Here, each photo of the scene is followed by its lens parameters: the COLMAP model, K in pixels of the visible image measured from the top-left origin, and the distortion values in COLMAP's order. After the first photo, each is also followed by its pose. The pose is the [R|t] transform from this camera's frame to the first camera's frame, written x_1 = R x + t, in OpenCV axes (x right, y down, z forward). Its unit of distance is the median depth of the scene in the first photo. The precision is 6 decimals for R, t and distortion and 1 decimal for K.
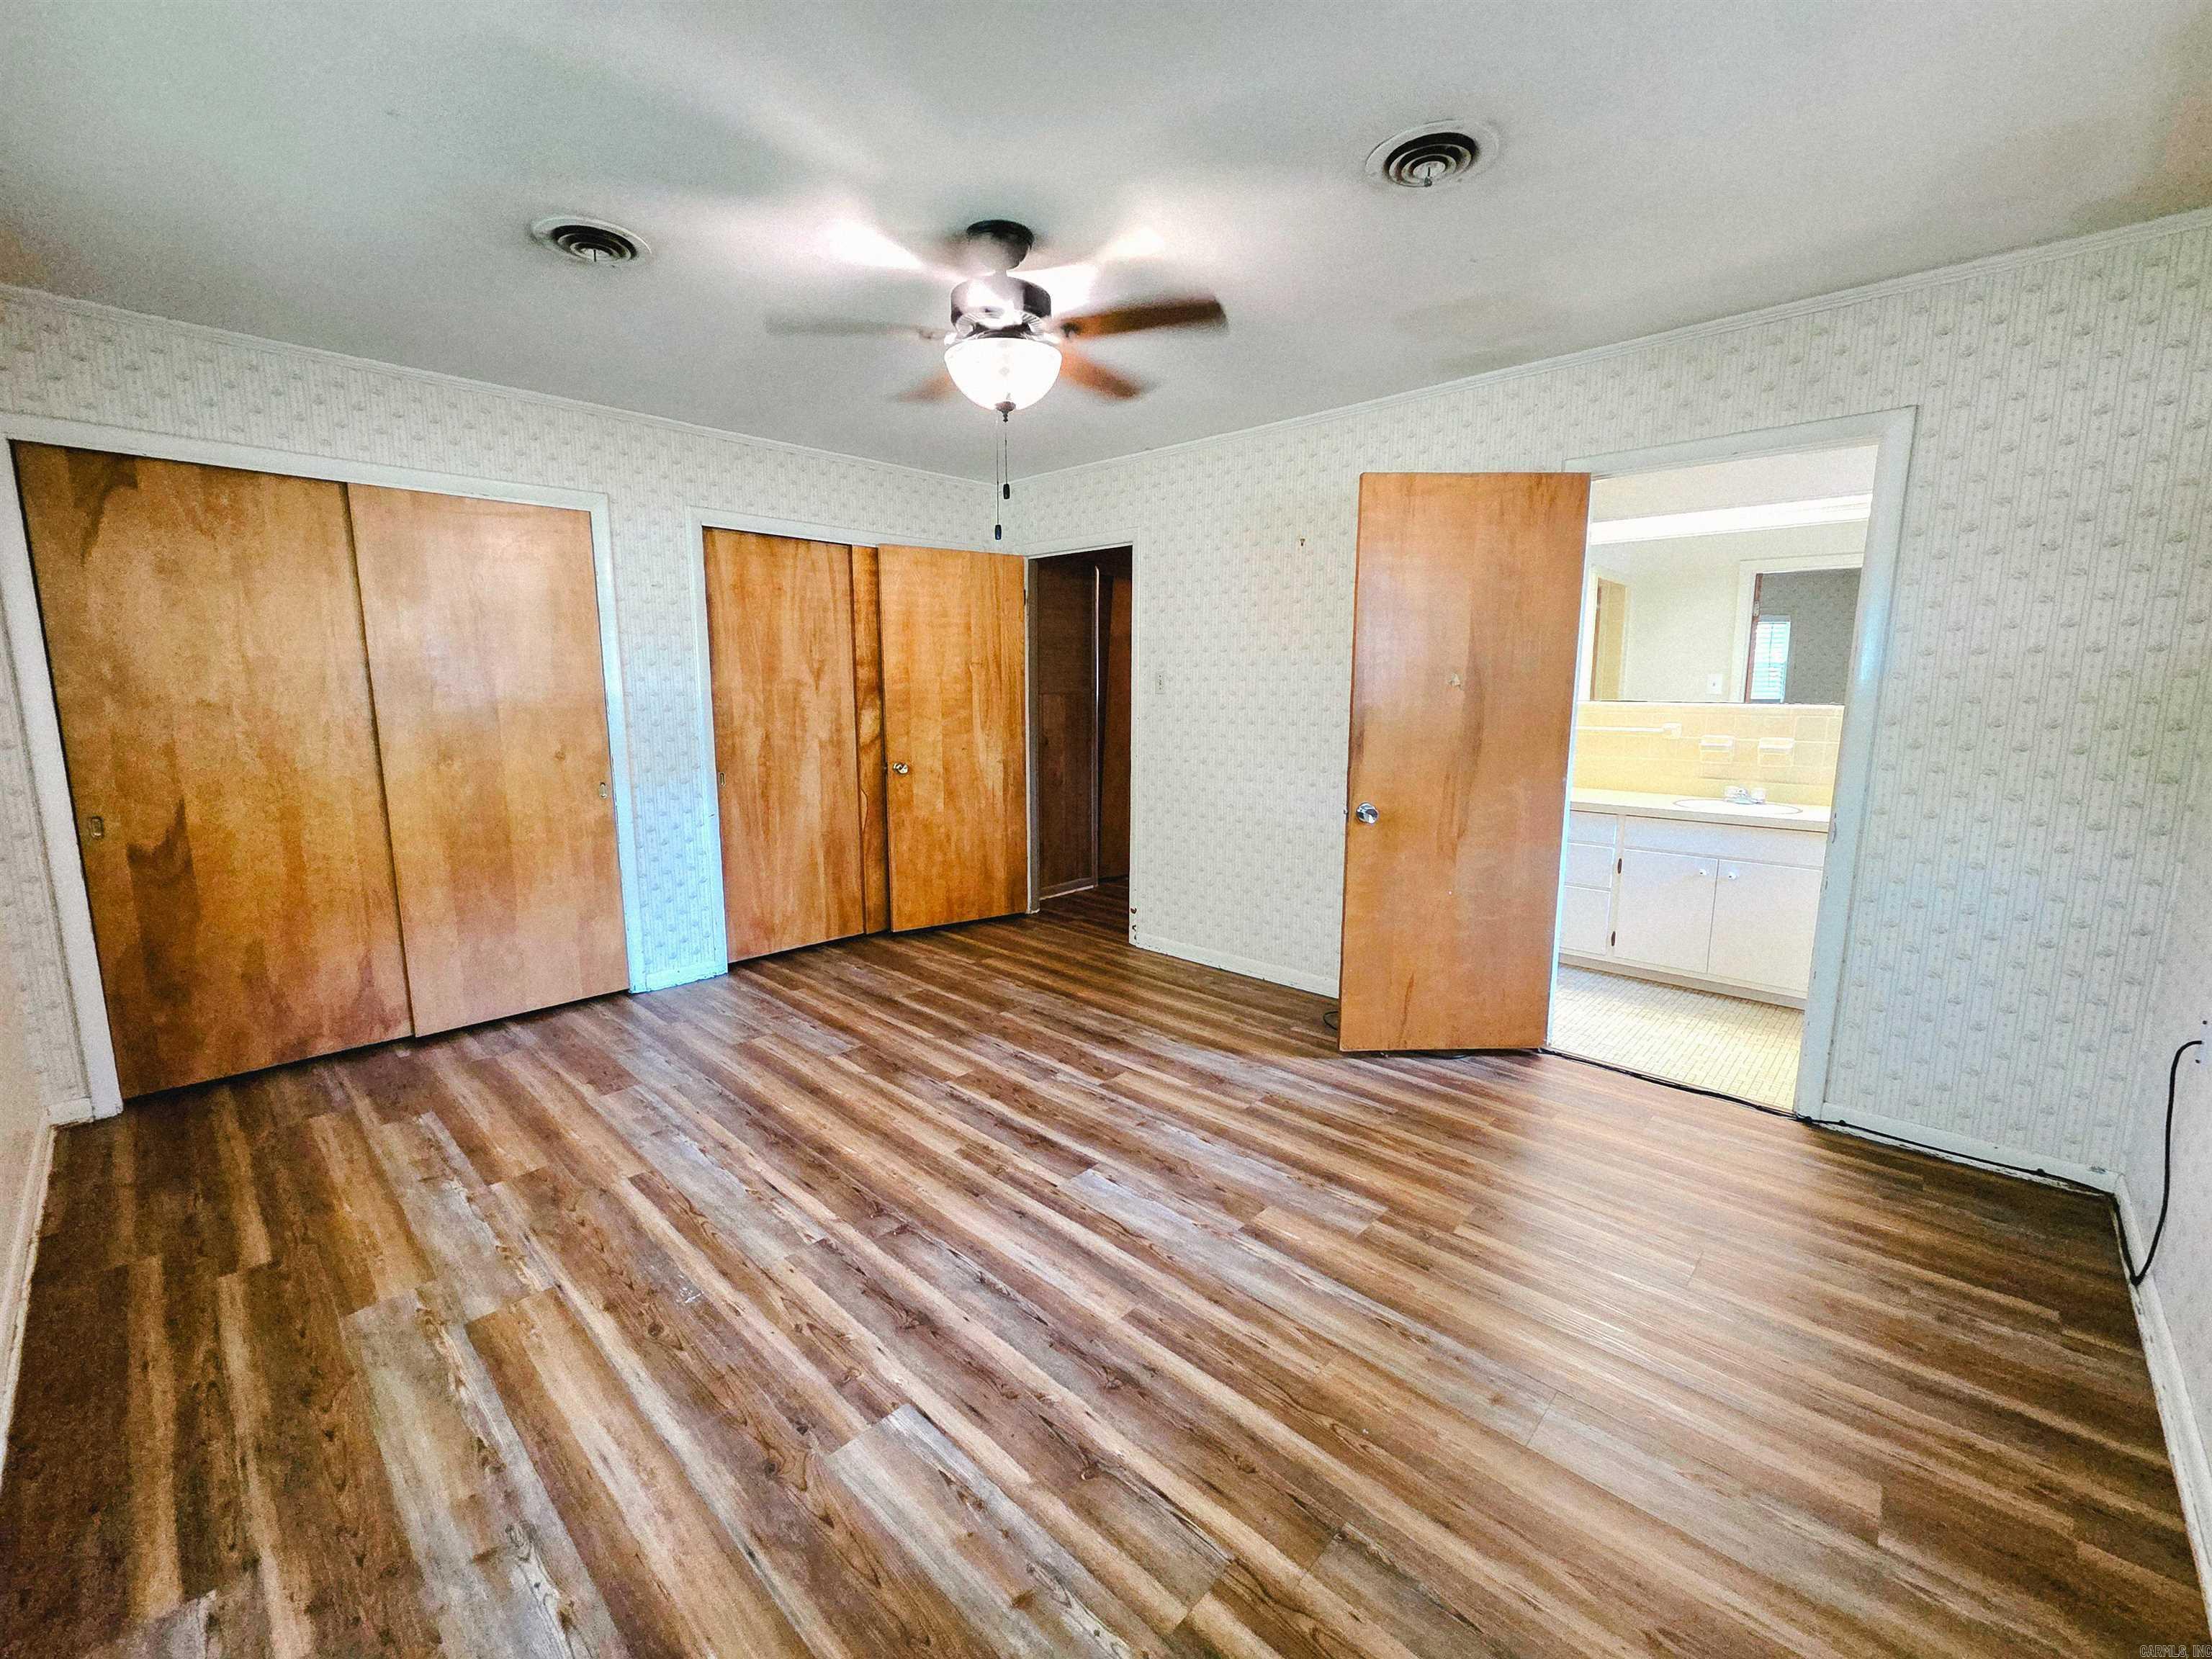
lens RADIAL K [[909.8, 0, 1104.1], [0, 909.8, 833.7], [0, 0, 1]] dist [0.004481, 0.000369]
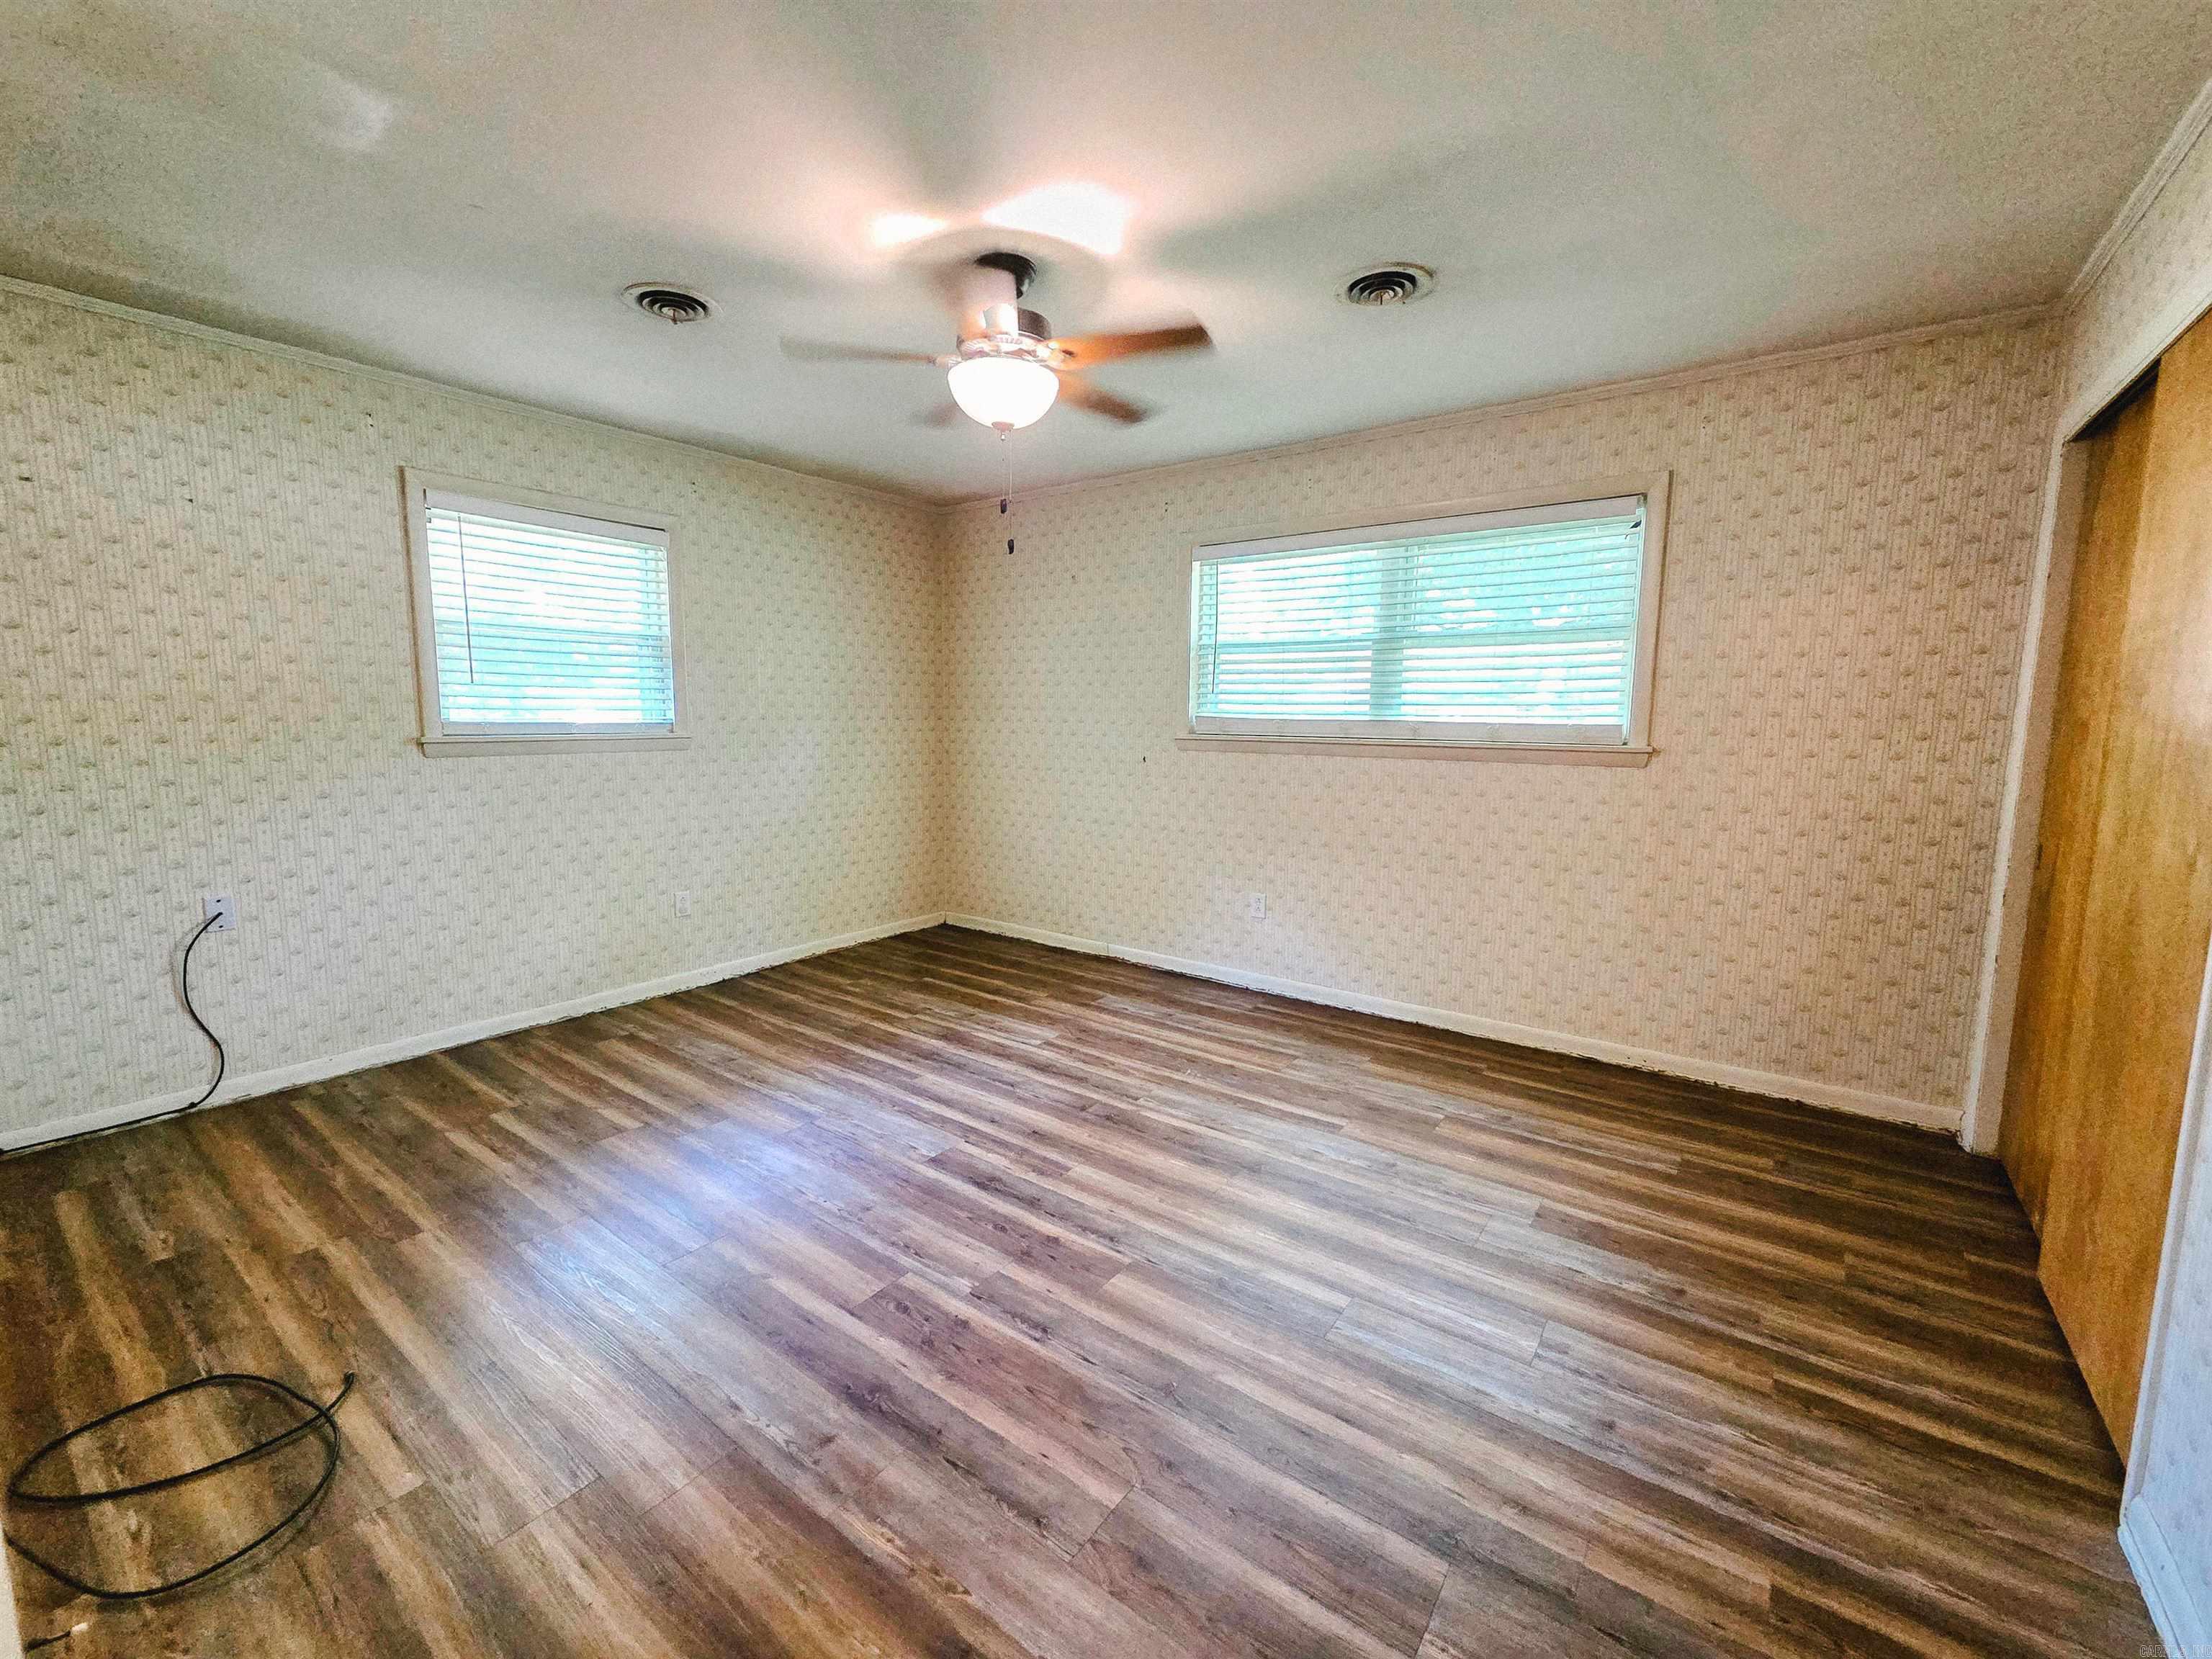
lens RADIAL K [[909.8, 0, 1114.2], [0, 909.8, 814.5], [0, 0, 1]] dist [0.004481, 0.000369]
pose [[-0.991709, 0.007634, -0.128275, -0.096524], [-0.027899, 0.961633, 0.272918, -0.319247], [0.125437, 0.274234, -0.953447, 2.049345]]
